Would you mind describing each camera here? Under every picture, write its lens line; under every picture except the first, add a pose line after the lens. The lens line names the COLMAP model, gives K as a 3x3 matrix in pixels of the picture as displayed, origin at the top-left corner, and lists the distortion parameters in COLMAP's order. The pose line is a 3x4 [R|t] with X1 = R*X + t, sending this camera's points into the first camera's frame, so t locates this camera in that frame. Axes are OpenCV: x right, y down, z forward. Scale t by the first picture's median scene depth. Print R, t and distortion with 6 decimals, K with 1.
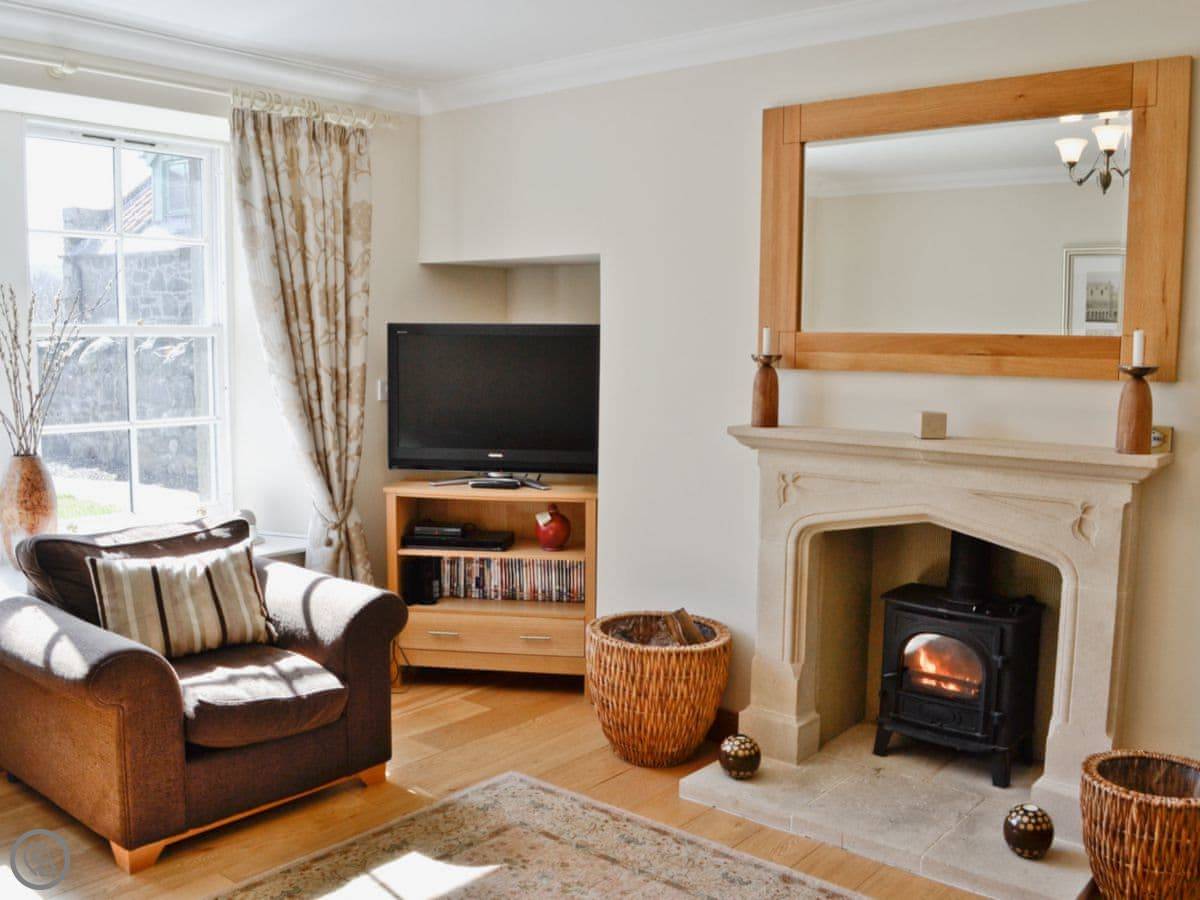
lens RADIAL K [[1081.5, 0, 560.5], [0, 1081.5, 448.6], [0, 0, 1]] dist [-0.055342, -0.010551]
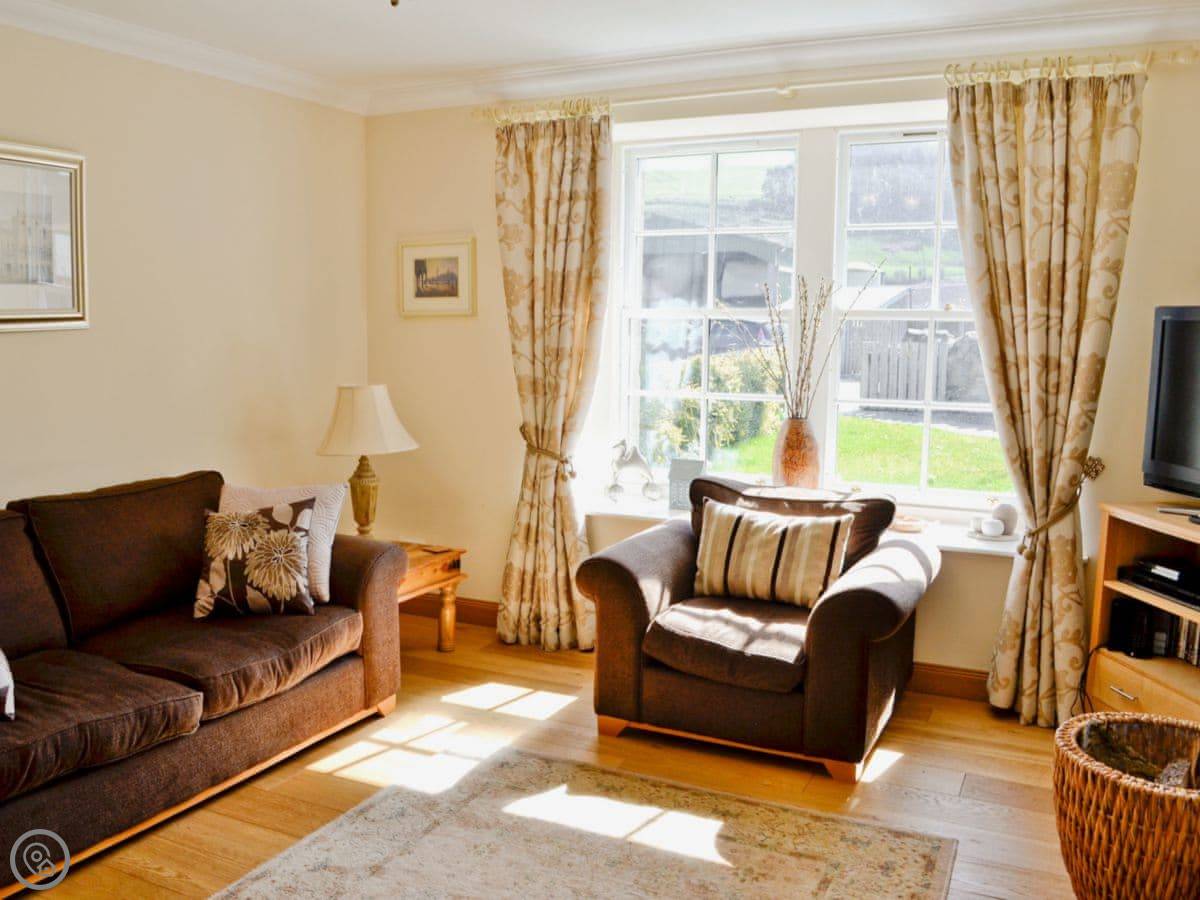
lens RADIAL K [[1081.5, 0, 560.5], [0, 1081.5, 448.6], [0, 0, 1]] dist [-0.055342, -0.010551]
pose [[0.256215, 0.112017, -0.960107, 0.580355], [-0.107997, 0.990361, 0.086727, -0.035645], [0.960568, 0.081468, 0.265843, 0.421158]]
